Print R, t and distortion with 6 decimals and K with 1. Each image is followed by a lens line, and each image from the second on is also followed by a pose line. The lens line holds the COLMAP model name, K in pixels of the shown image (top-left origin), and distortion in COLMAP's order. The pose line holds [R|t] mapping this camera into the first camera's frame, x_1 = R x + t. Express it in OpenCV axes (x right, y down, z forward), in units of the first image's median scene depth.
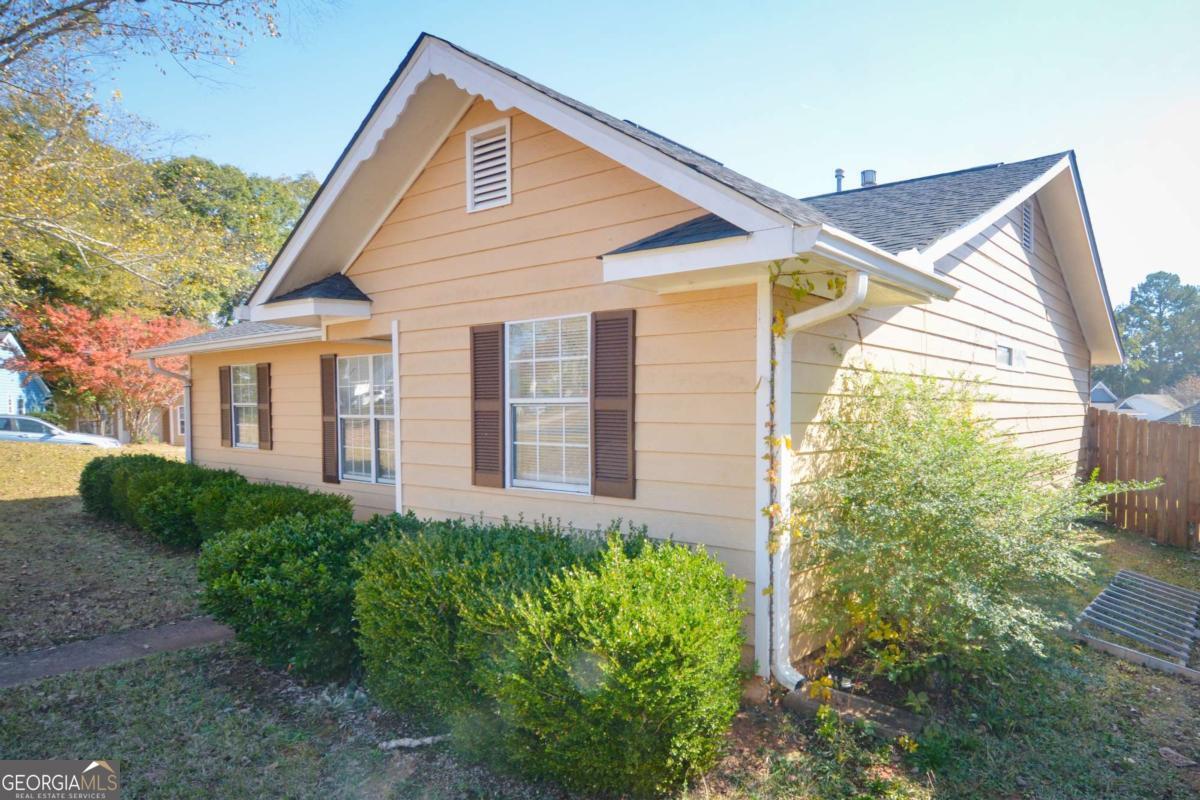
lens RADIAL K [[626.0, 0, 630.7], [0, 626.0, 432.5], [0, 0, 1]] dist [-0.008530, -0.007963]
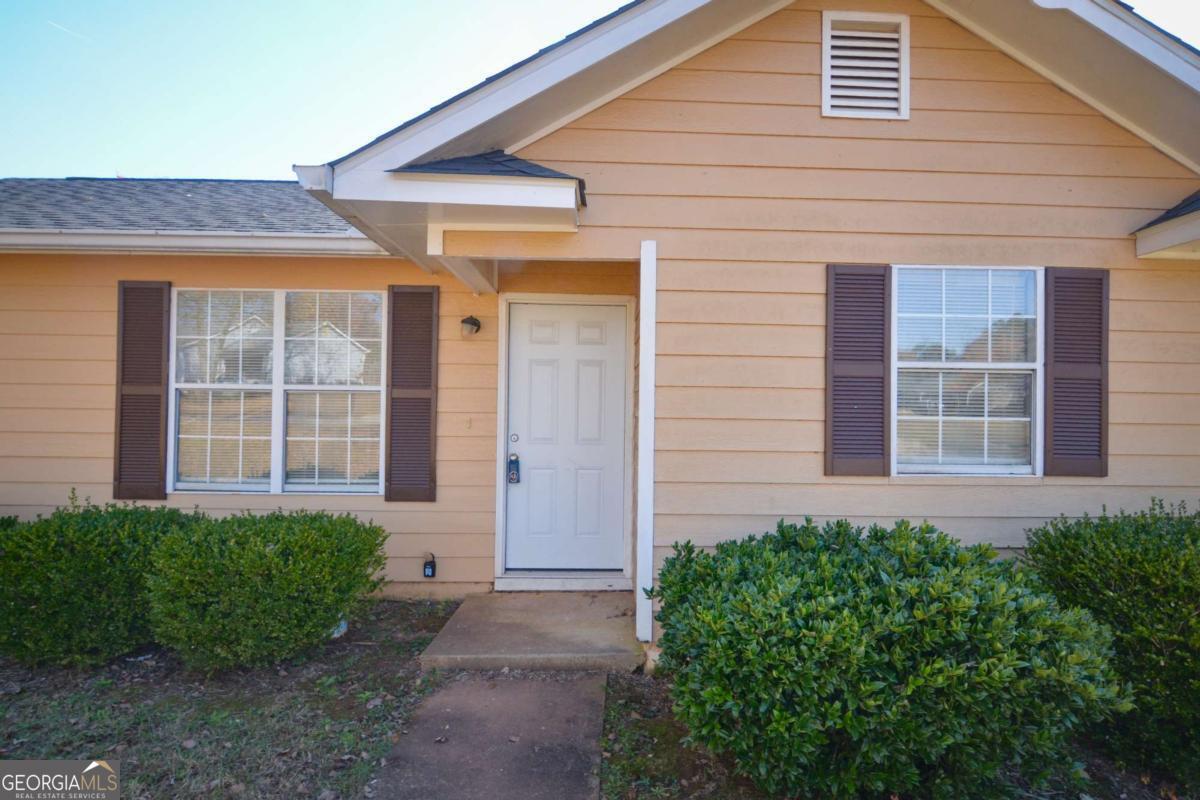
lens RADIAL K [[626.0, 0, 600.5], [0, 626.0, 400.9], [0, 0, 1]] dist [-0.008530, -0.007963]
pose [[0.828324, 0.023164, 0.559770, -0.896112], [0.001462, 0.999052, -0.043507, 0.028344], [-0.560247, 0.036857, 0.827505, 0.532155]]
